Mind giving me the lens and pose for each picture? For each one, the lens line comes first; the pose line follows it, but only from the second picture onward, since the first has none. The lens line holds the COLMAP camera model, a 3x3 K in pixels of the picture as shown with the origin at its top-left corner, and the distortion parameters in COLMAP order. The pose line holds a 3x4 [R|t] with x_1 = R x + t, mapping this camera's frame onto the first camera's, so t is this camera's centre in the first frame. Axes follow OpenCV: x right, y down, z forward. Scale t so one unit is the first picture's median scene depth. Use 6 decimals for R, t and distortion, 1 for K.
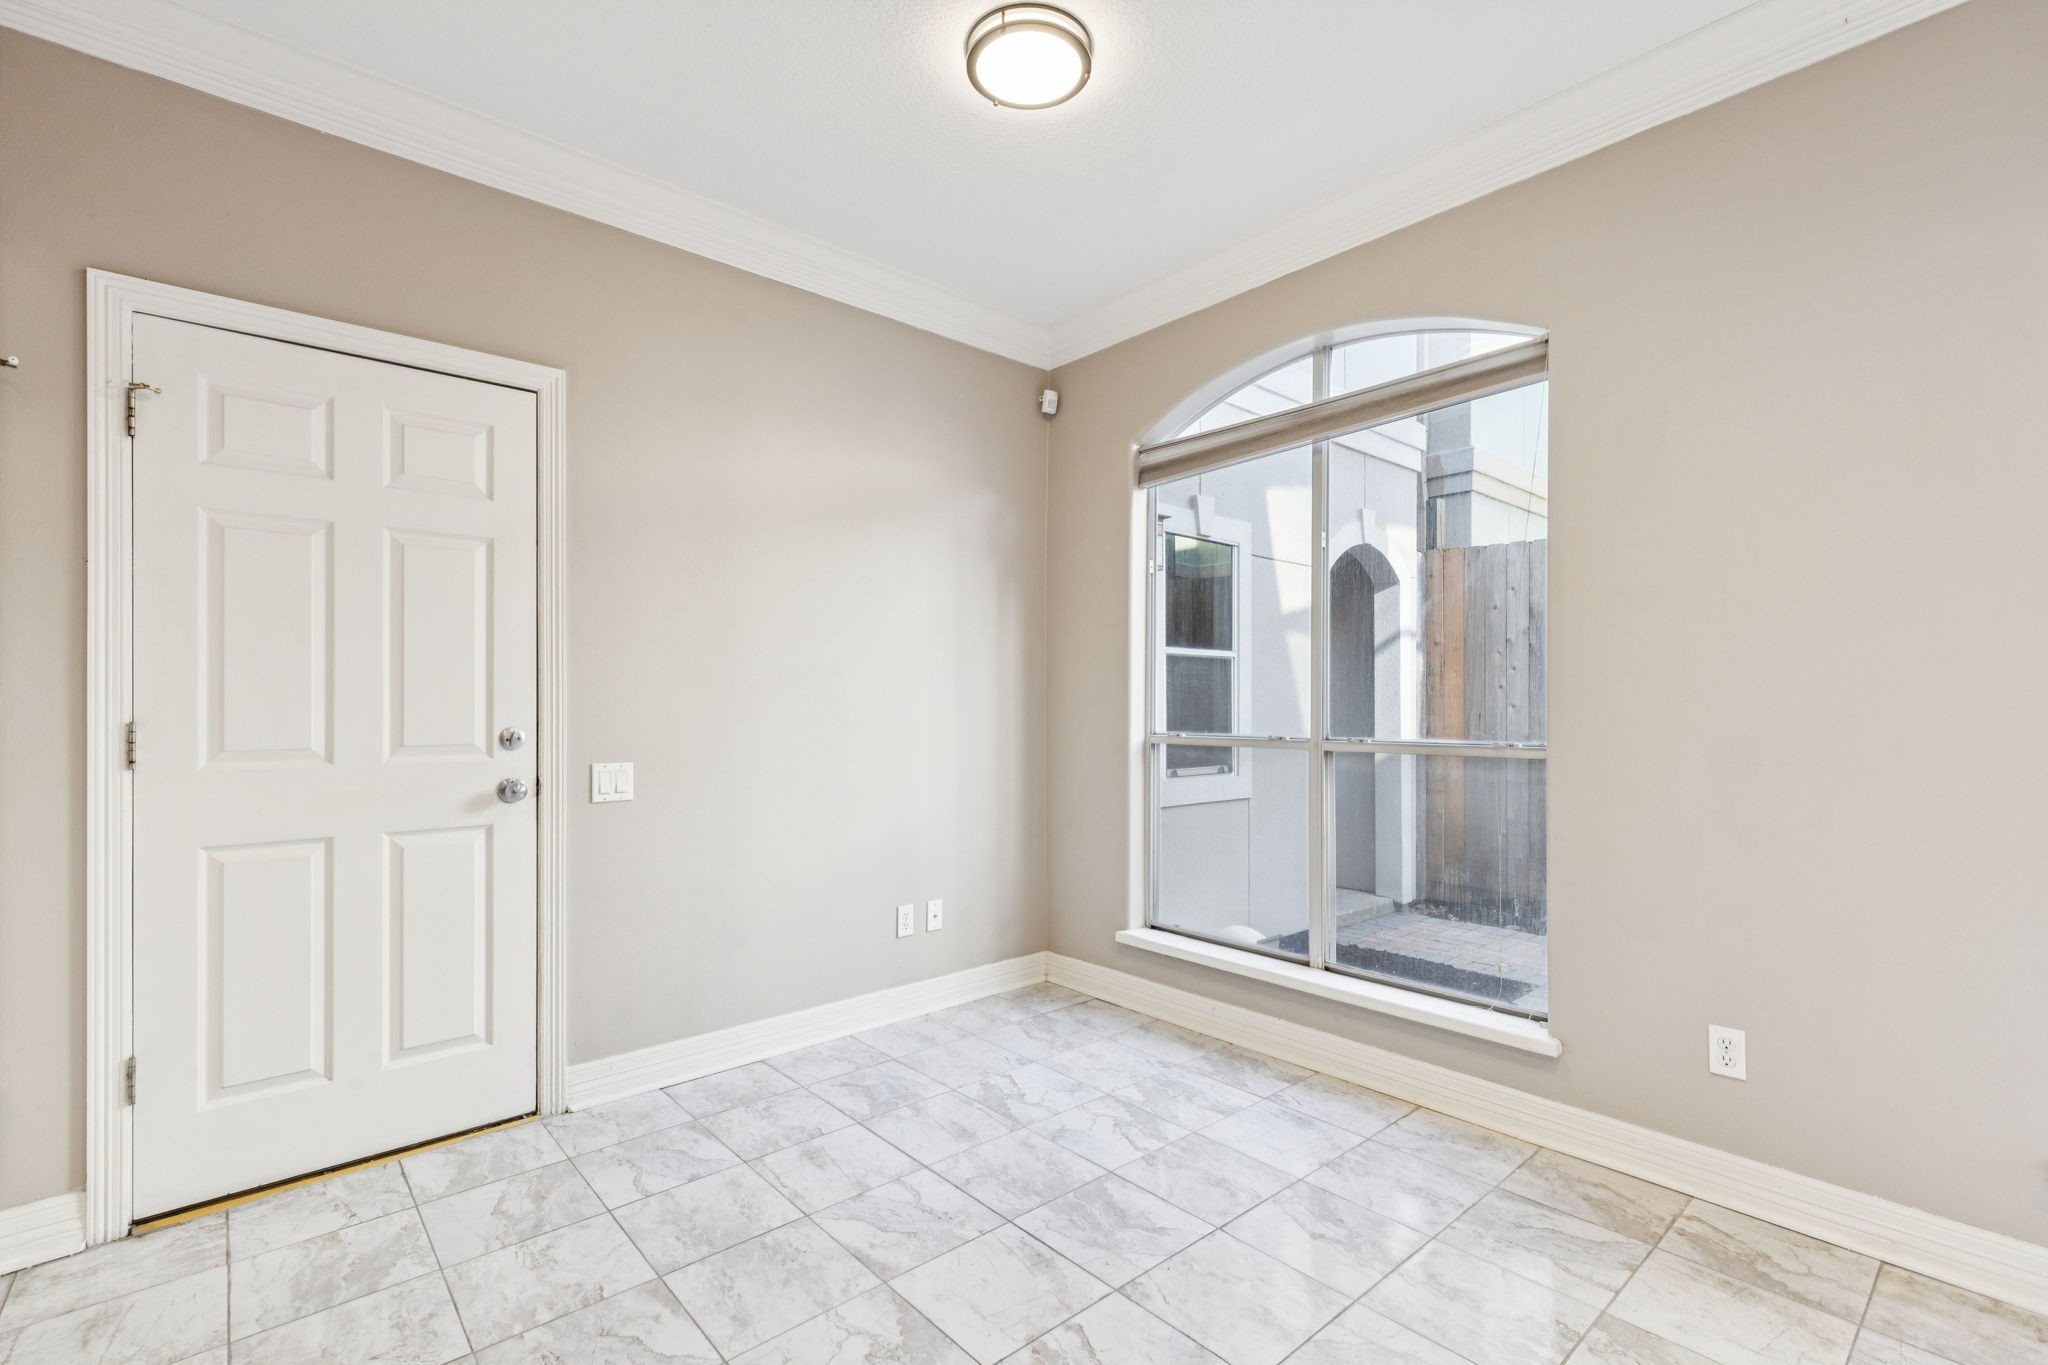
lens RADIAL K [[921.5, 0, 1032.0], [0, 921.5, 697.6], [0, 0, 1]] dist [0.017538, -0.004566]
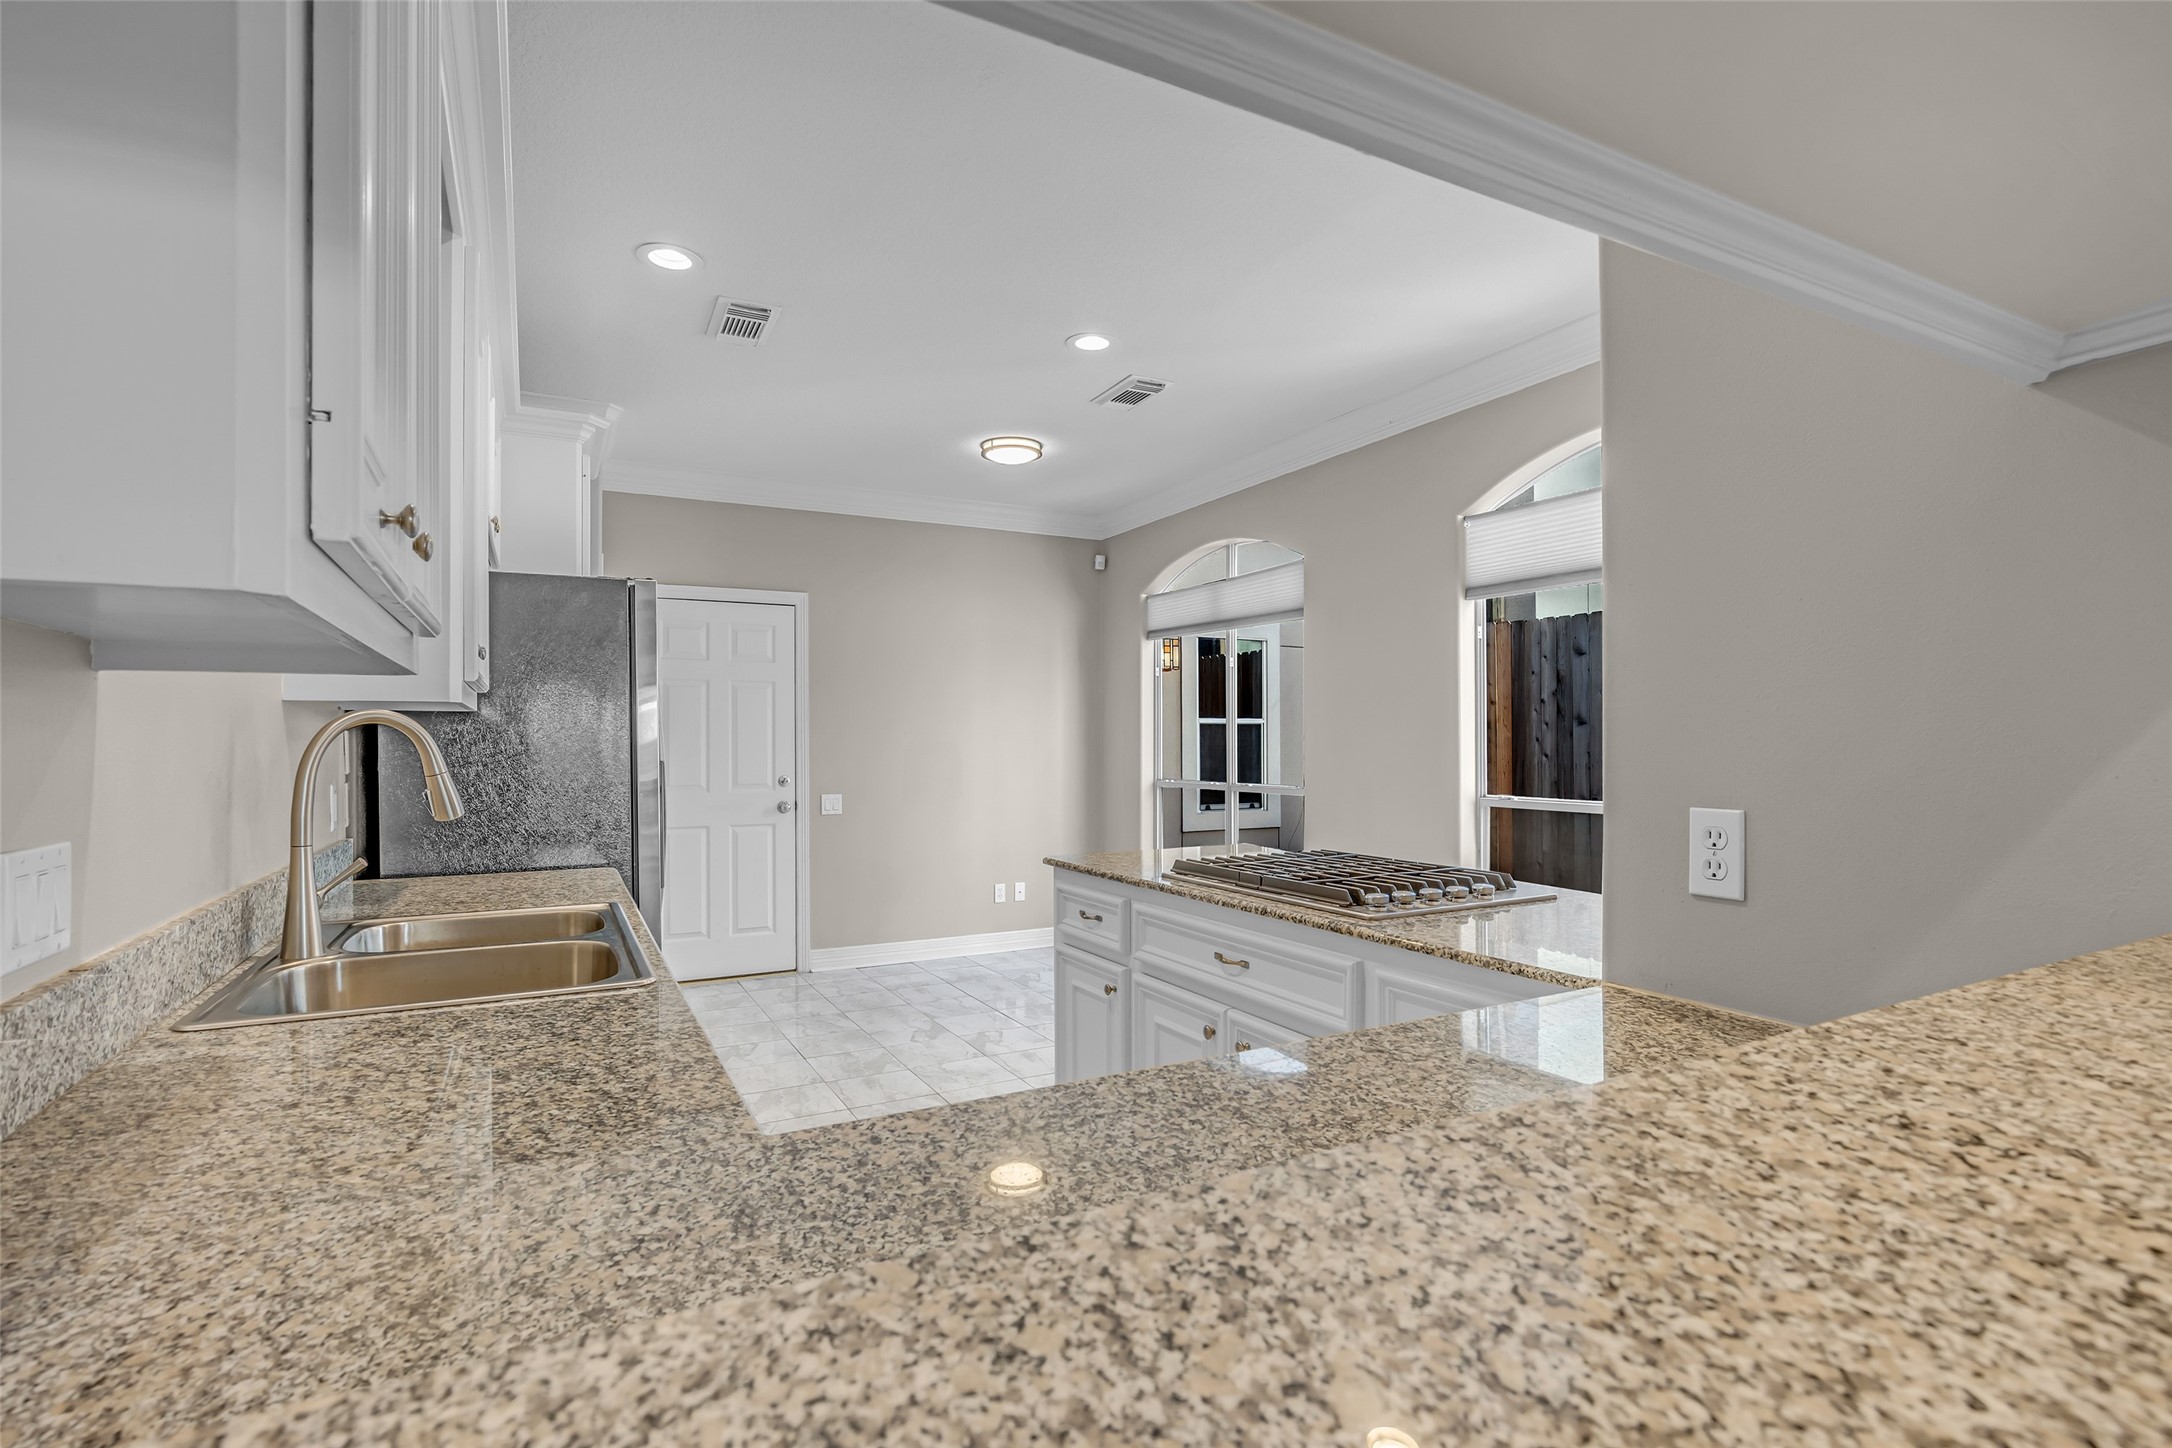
lens RADIAL K [[1054.7, 0, 1075.5], [0, 1054.7, 726.9], [0, 0, 1]] dist [-0.005458, -0.000141]
pose [[0.971326, -0.005934, -0.237676, 0.575784], [0.004670, 0.999972, -0.005879, -0.055075], [0.237704, 0.004601, 0.971327, -1.032181]]
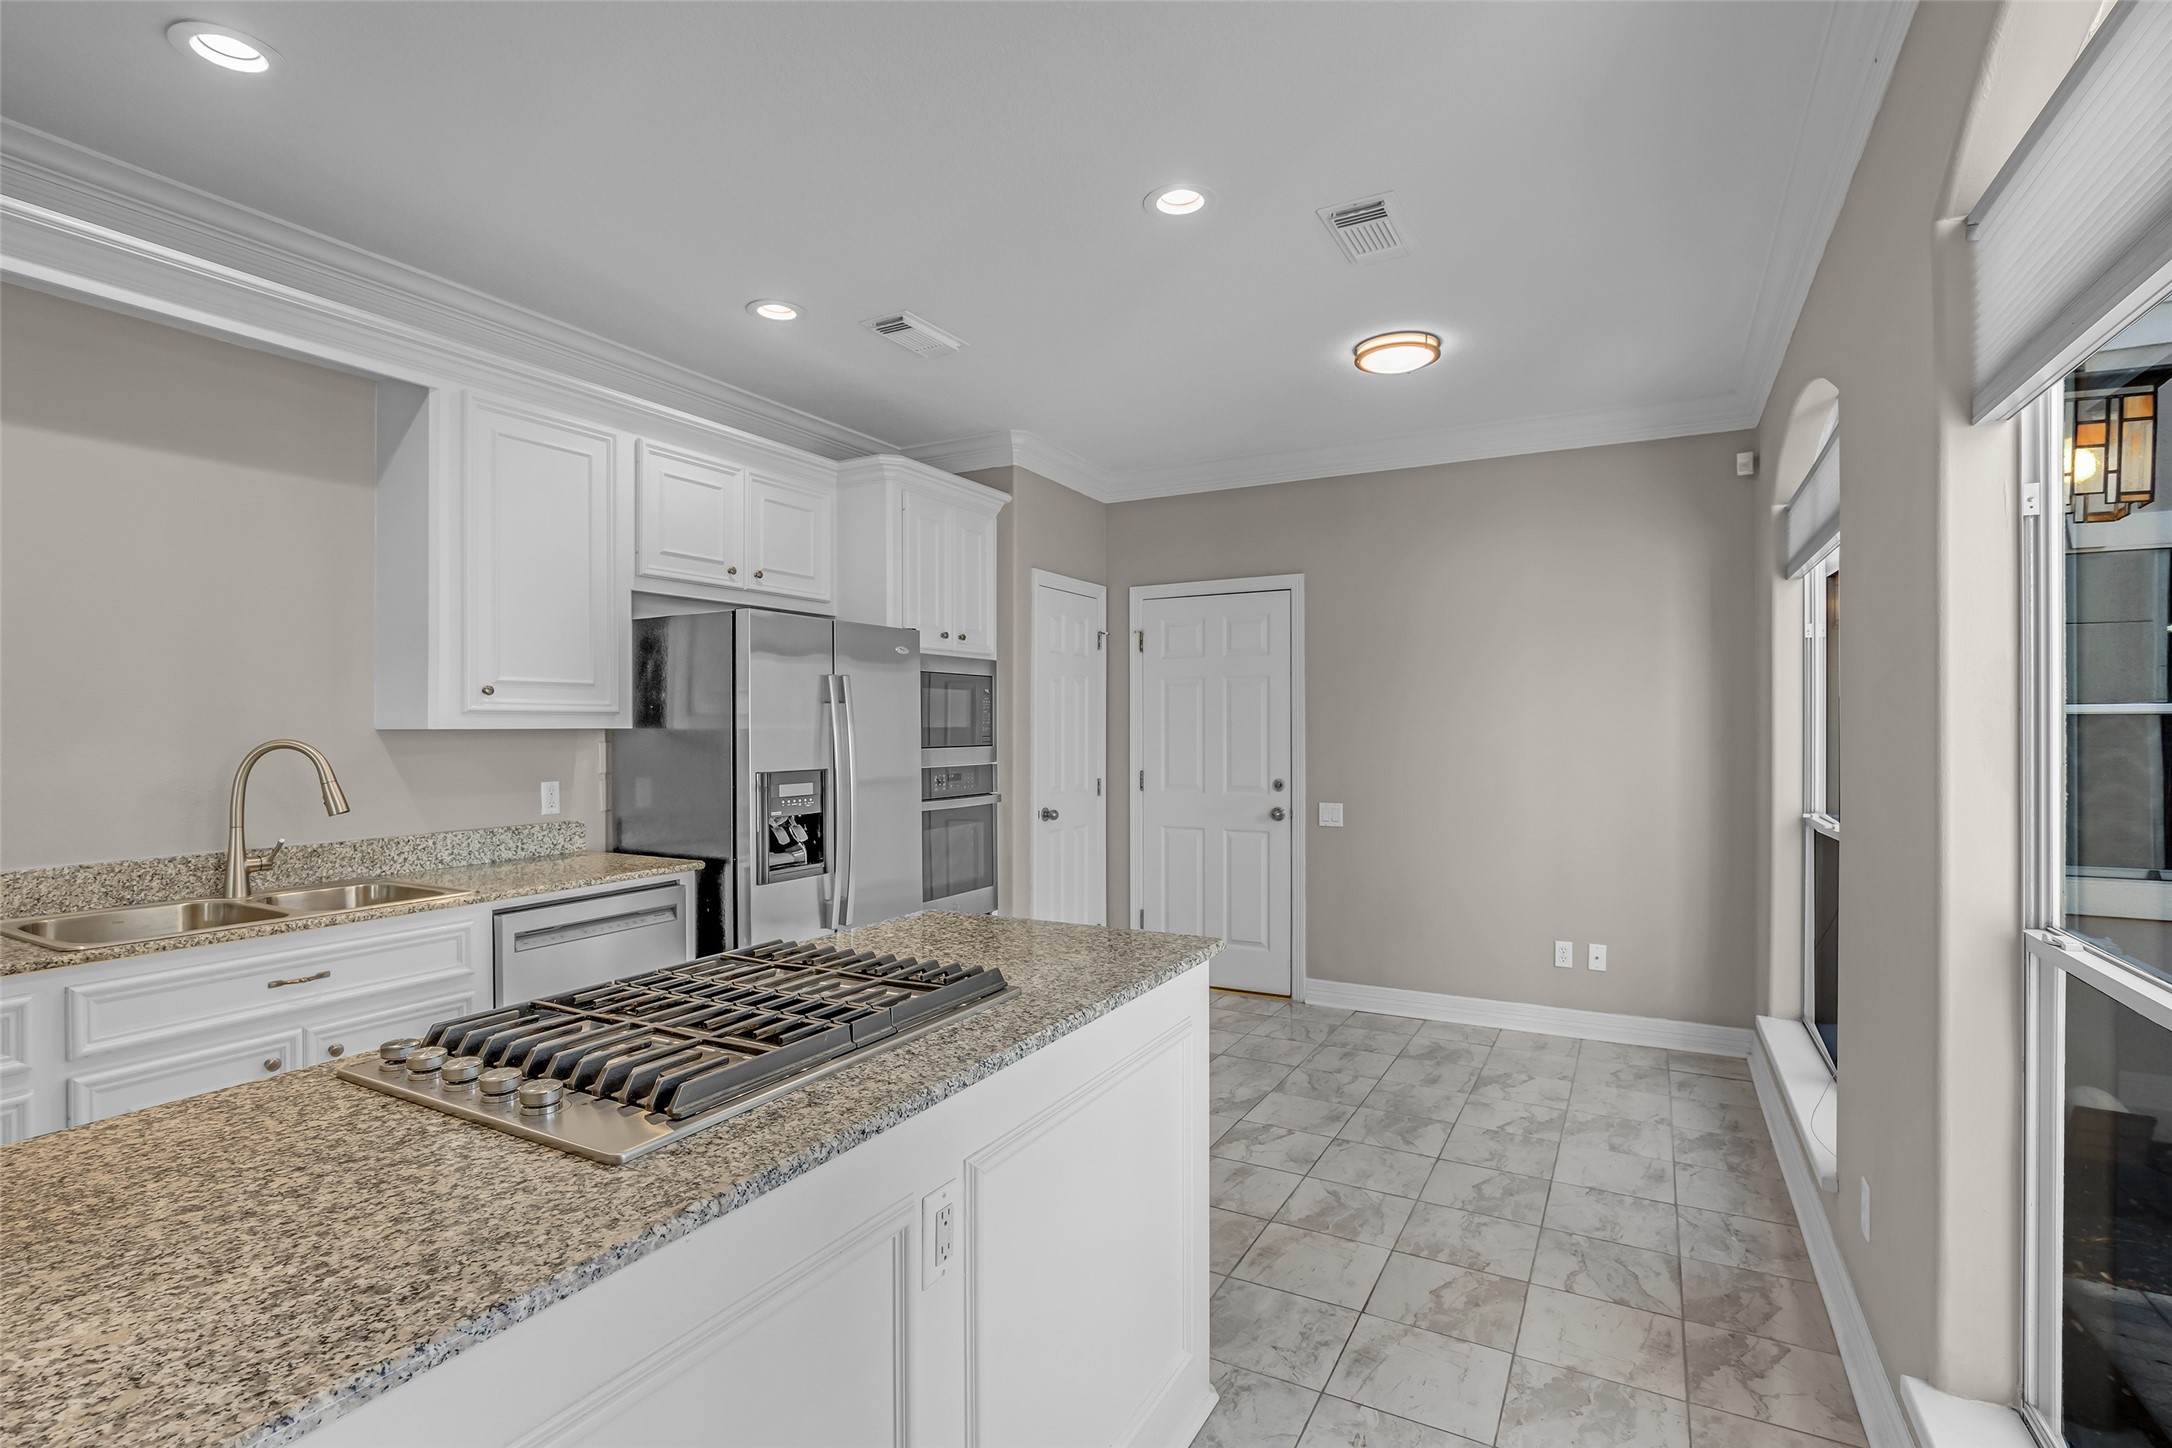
lens RADIAL K [[995.4, 0, 1086.5], [0, 995.4, 732.6], [0, 0, 1]] dist [-0.015876, 0.003894]
pose [[0.344944, 0.000831, -0.938623, 1.106169], [0.003964, 0.999989, 0.002342, -0.062968], [0.938615, -0.004529, 0.344937, -0.016092]]
